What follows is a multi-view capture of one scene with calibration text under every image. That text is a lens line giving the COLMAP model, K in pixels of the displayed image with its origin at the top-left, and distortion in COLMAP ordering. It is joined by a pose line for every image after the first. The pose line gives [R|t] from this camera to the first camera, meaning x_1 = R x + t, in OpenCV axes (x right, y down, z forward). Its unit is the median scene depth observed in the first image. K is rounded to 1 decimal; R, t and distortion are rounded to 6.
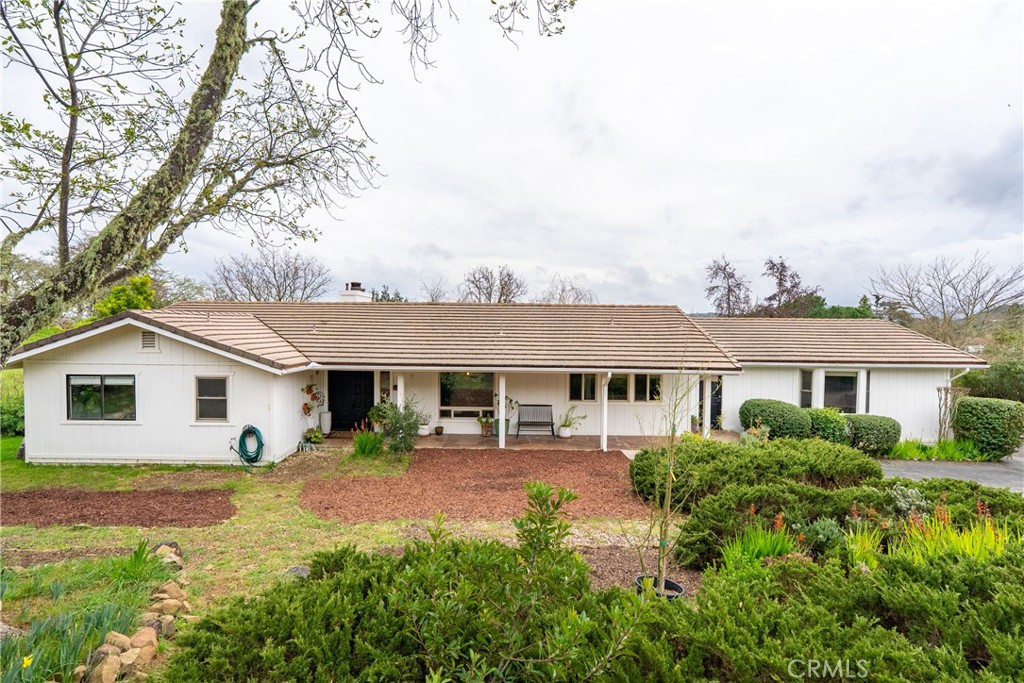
lens RADIAL K [[467.8, 0, 514.9], [0, 467.8, 338.4], [0, 0, 1]] dist [-0.013855, 0.000473]
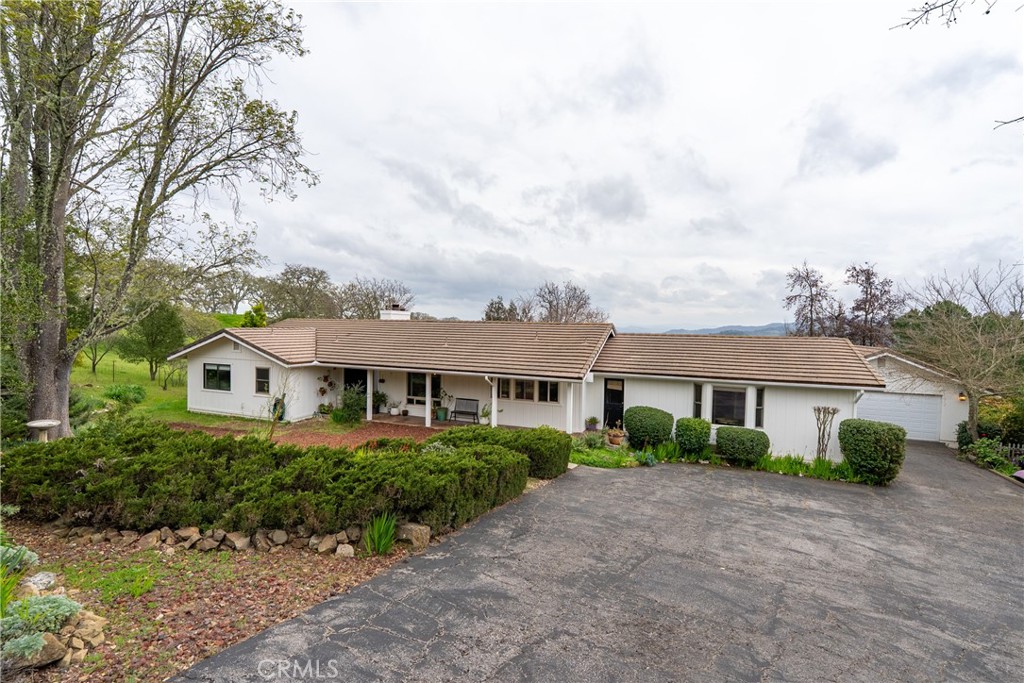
lens RADIAL K [[467.8, 0, 504.1], [0, 467.8, 340.0], [0, 0, 1]] dist [-0.013855, 0.000473]
pose [[0.926069, 0.016541, -0.376991, 0.643776], [-0.019113, 0.999813, -0.003083, -0.024484], [0.376870, 0.010061, 0.926212, -0.198837]]
